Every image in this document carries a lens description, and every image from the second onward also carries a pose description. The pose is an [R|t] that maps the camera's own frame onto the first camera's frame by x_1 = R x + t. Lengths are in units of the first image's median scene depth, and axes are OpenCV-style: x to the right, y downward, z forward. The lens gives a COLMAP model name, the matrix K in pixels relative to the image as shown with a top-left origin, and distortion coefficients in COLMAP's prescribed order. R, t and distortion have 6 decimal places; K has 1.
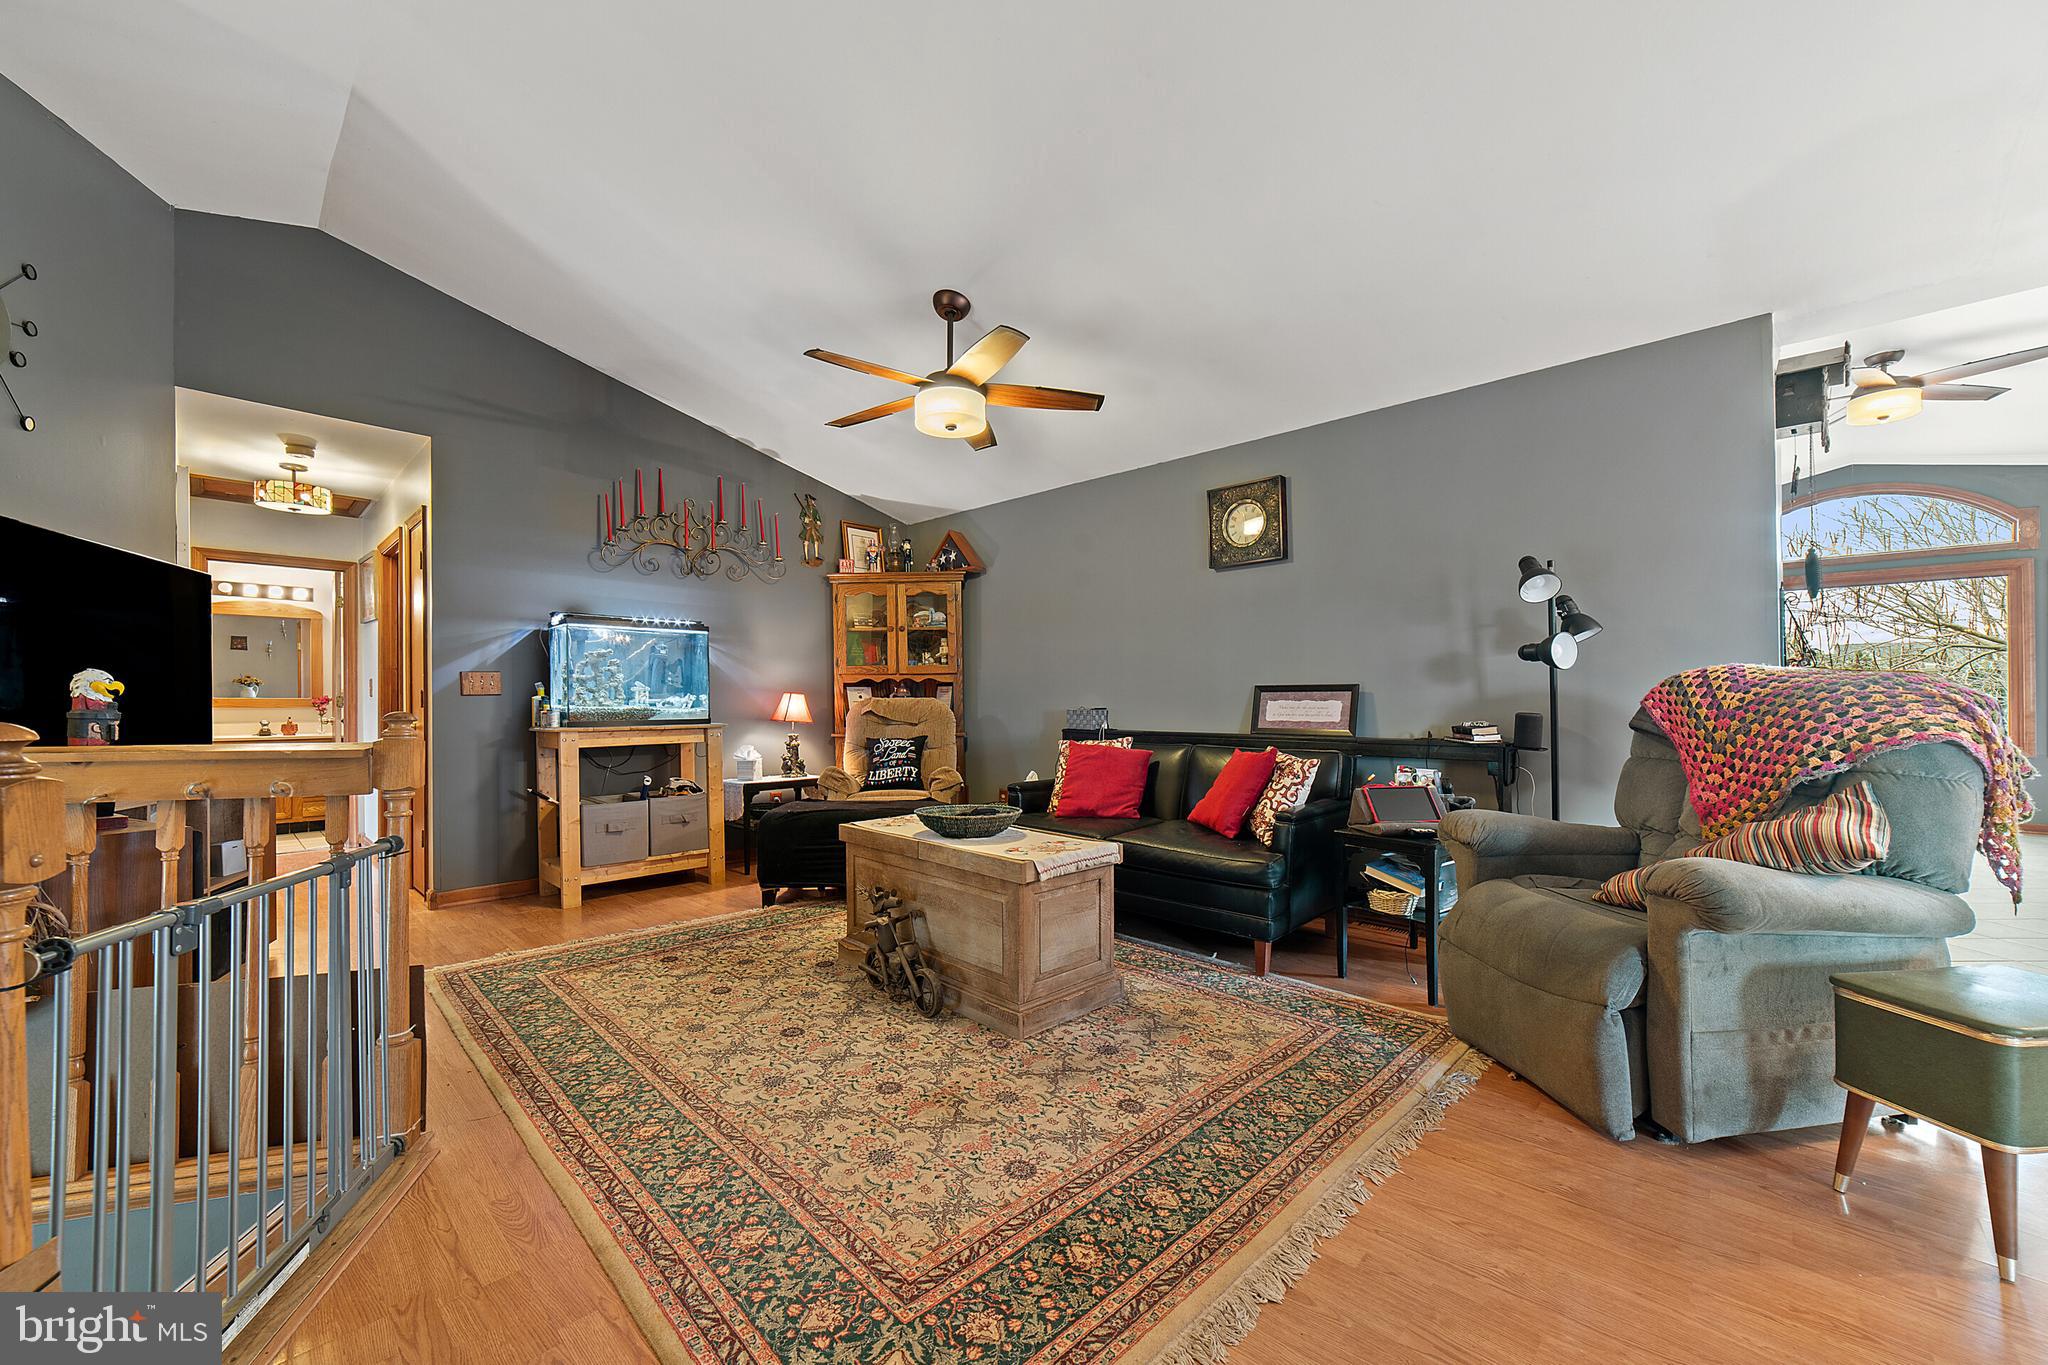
lens RADIAL K [[790.4, 0, 1023.5], [0, 790.4, 701.9], [0, 0, 1]] dist [-0.027921, 0.009154]
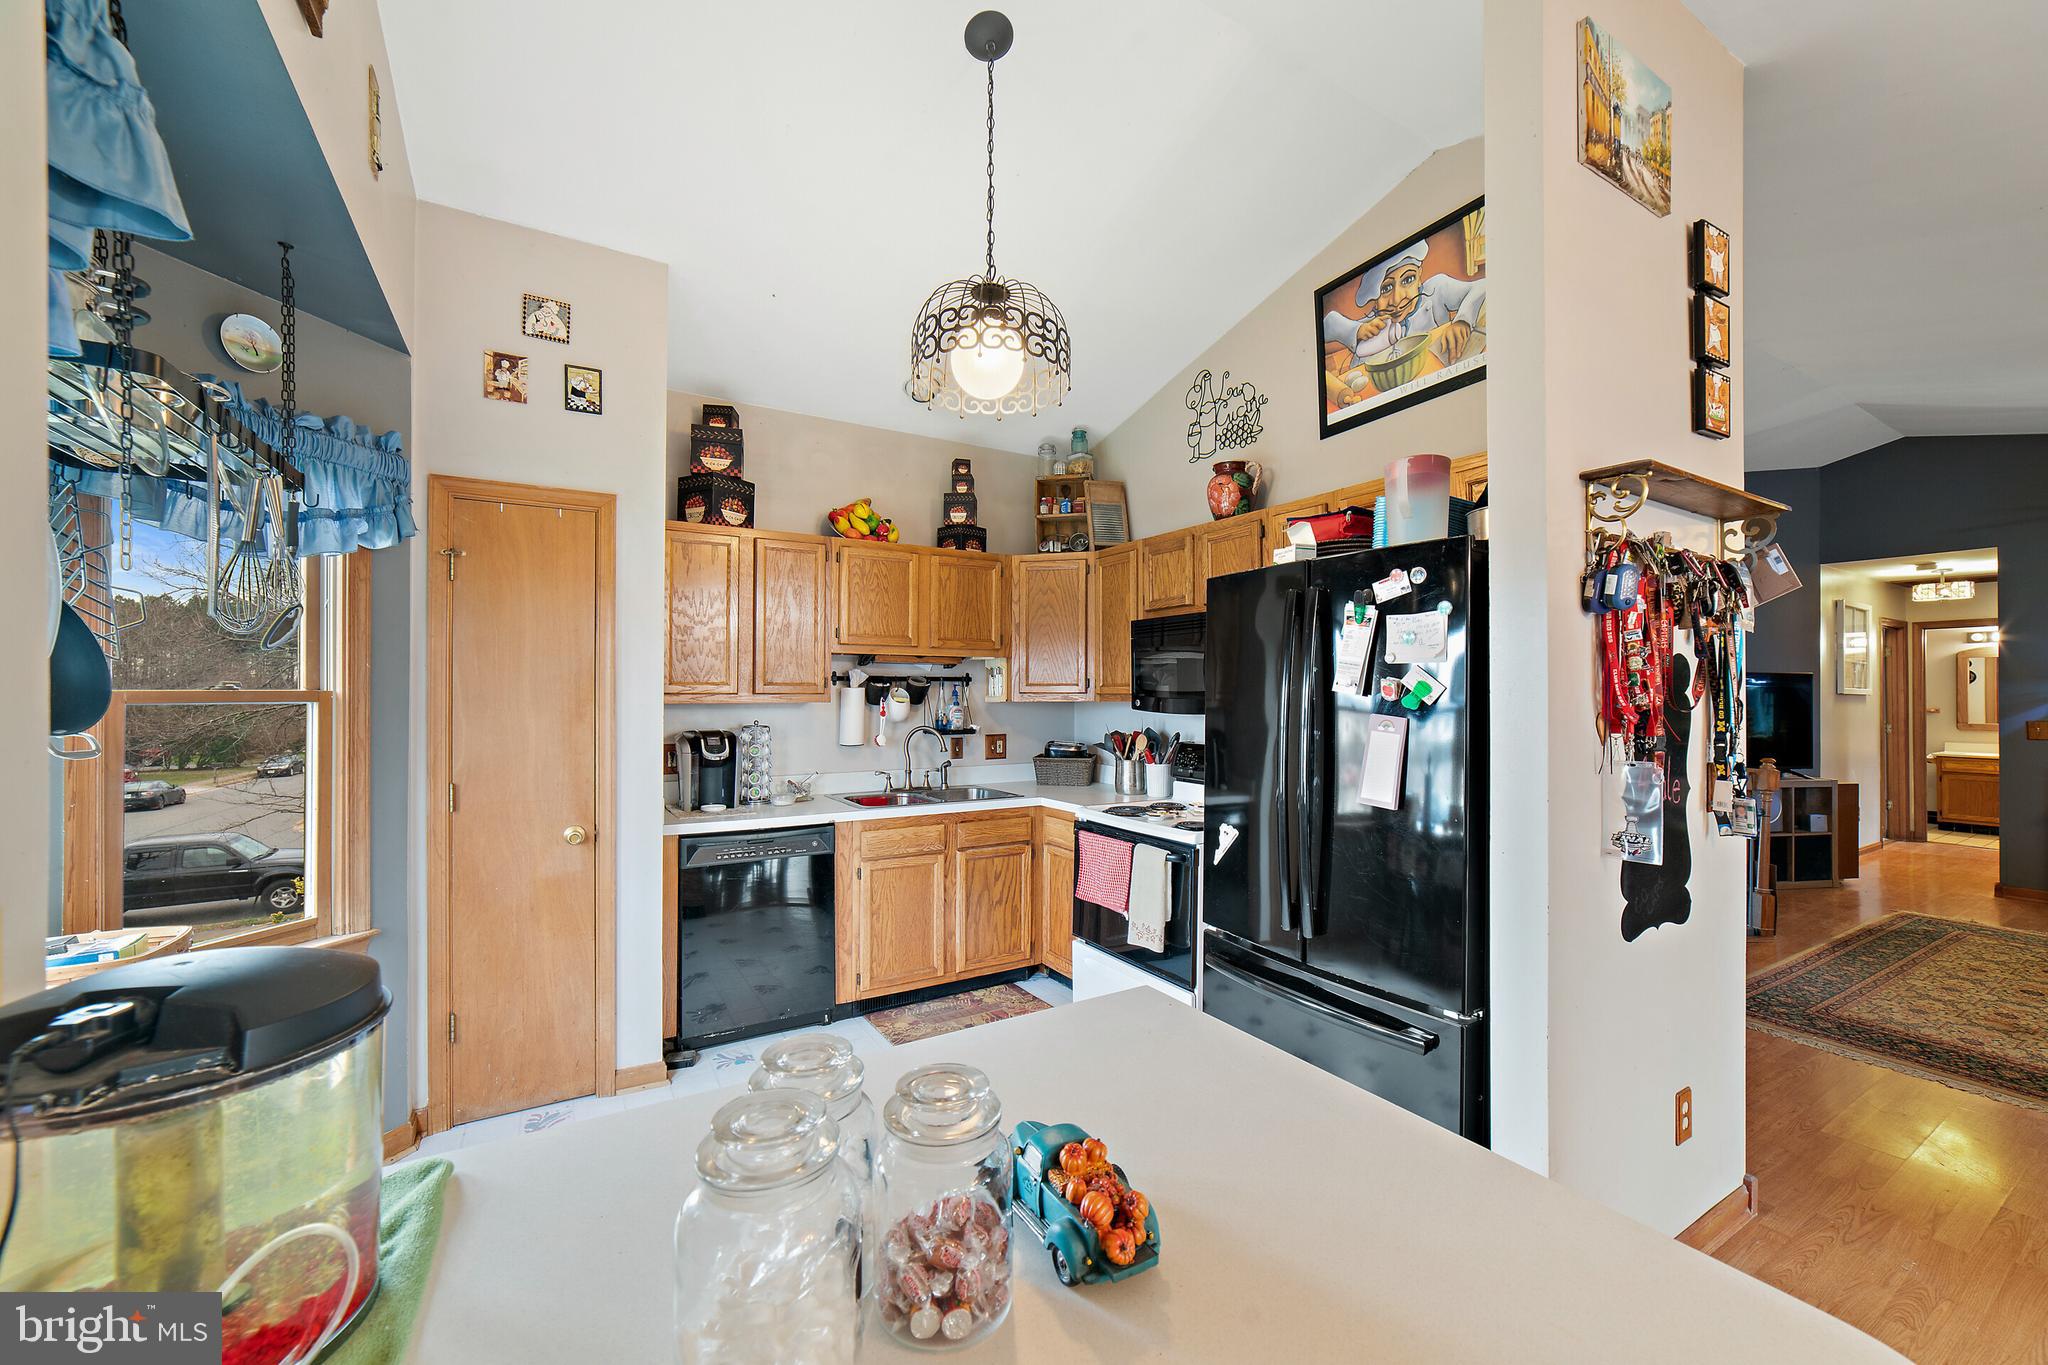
lens RADIAL K [[802.5, 0, 1031.0], [0, 802.5, 678.9], [0, 0, 1]] dist [-0.014005, 0.005464]
pose [[-0.252772, -0.015454, -0.967402, 1.423169], [-0.002509, 0.999880, -0.015317, -0.121945], [0.967523, -0.001445, -0.252781, -0.380072]]
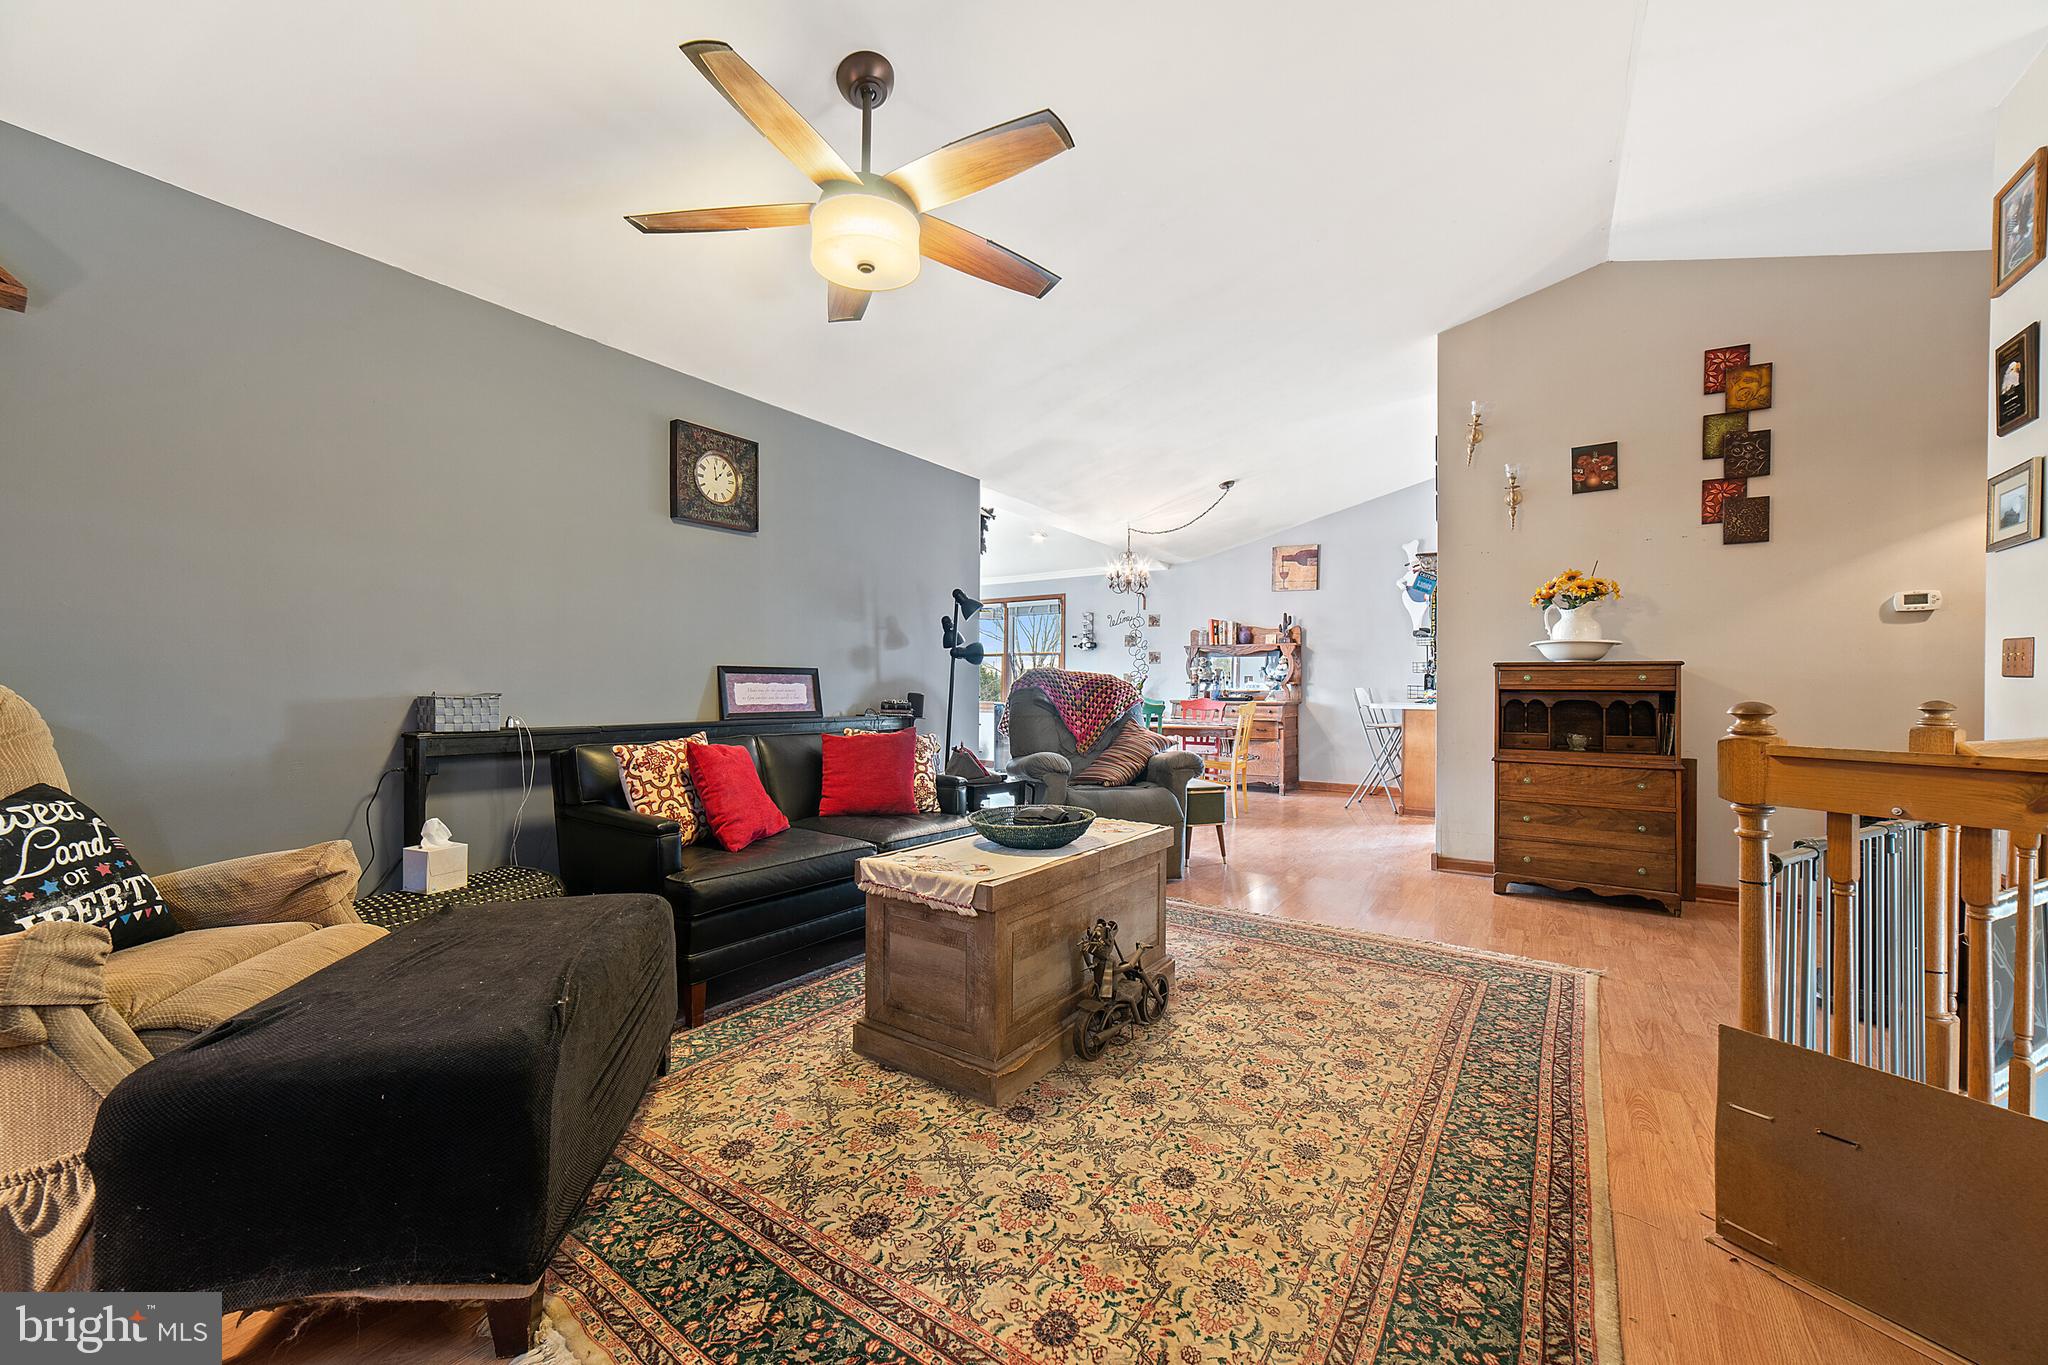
lens RADIAL K [[802.5, 0, 1031.0], [0, 802.5, 678.9], [0, 0, 1]] dist [-0.014005, 0.005464]
pose [[-0.189863, 0.007897, 0.981779, -0.950593], [-0.006329, 0.999937, -0.009267, 0.000645], [-0.981790, -0.007973, -0.189801, 1.220351]]
